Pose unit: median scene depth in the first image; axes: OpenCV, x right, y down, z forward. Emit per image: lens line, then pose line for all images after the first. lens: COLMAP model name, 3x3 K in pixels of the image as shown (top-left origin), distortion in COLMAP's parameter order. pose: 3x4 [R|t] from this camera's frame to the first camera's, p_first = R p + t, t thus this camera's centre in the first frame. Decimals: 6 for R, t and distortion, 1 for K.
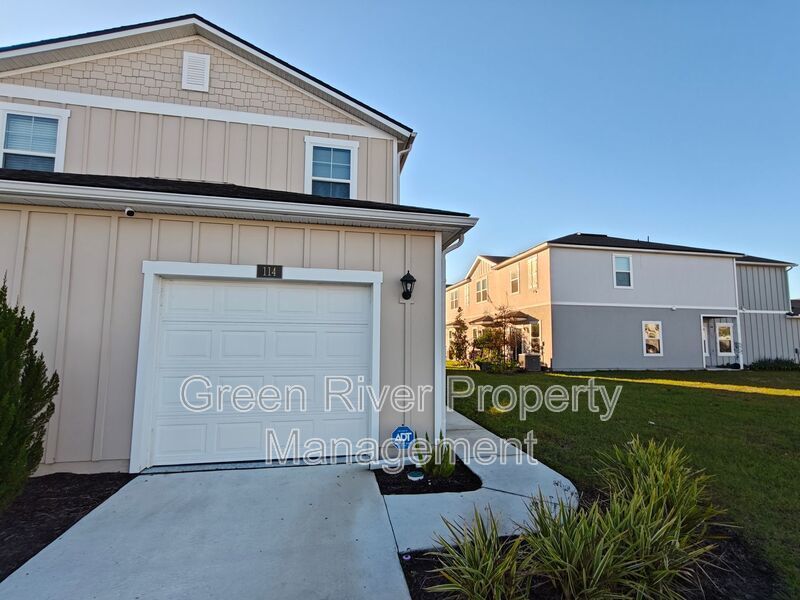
lens RADIAL K [[385.8, 0, 410.8], [0, 385.8, 306.5], [0, 0, 1]] dist [0.003194, 0.001757]
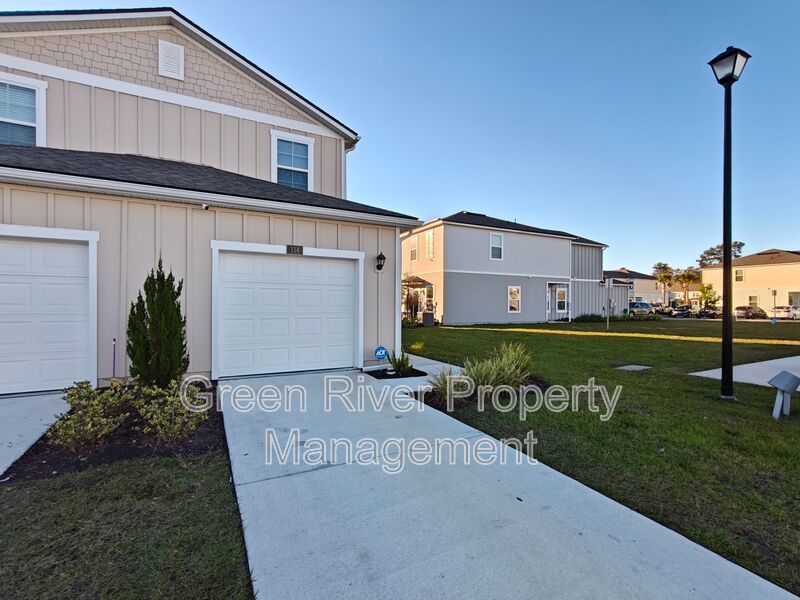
lens RADIAL K [[385.8, 0, 410.8], [0, 385.8, 306.5], [0, 0, 1]] dist [0.003194, 0.001757]
pose [[0.956846, -0.003060, 0.290580, -0.116027], [-0.024601, 0.995502, 0.091490, -0.005747], [-0.289553, -0.094691, 0.952467, -0.187447]]
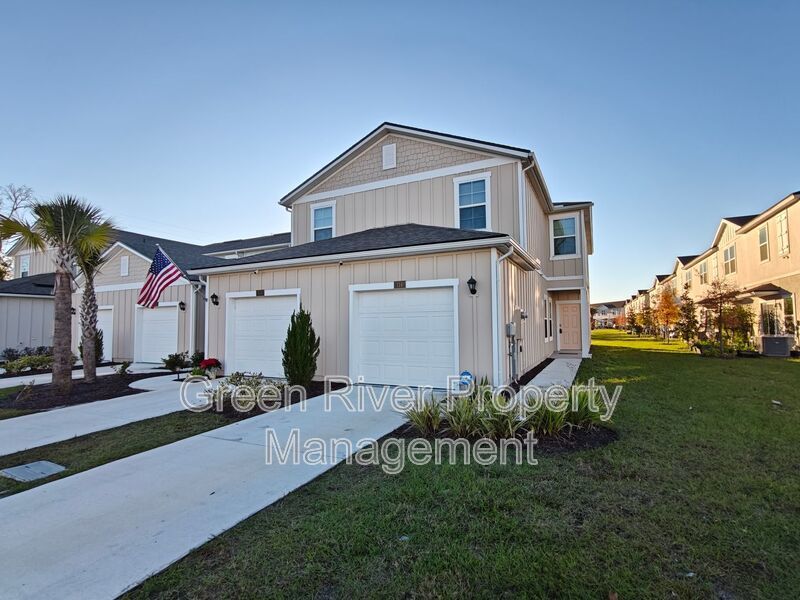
lens RADIAL K [[385.8, 0, 410.8], [0, 385.8, 306.5], [0, 0, 1]] dist [0.003194, 0.001757]
pose [[0.796261, -0.043317, -0.603400, 0.244534], [0.066770, 0.997632, 0.016494, -0.003944], [0.601257, -0.053422, 0.797268, -0.137524]]
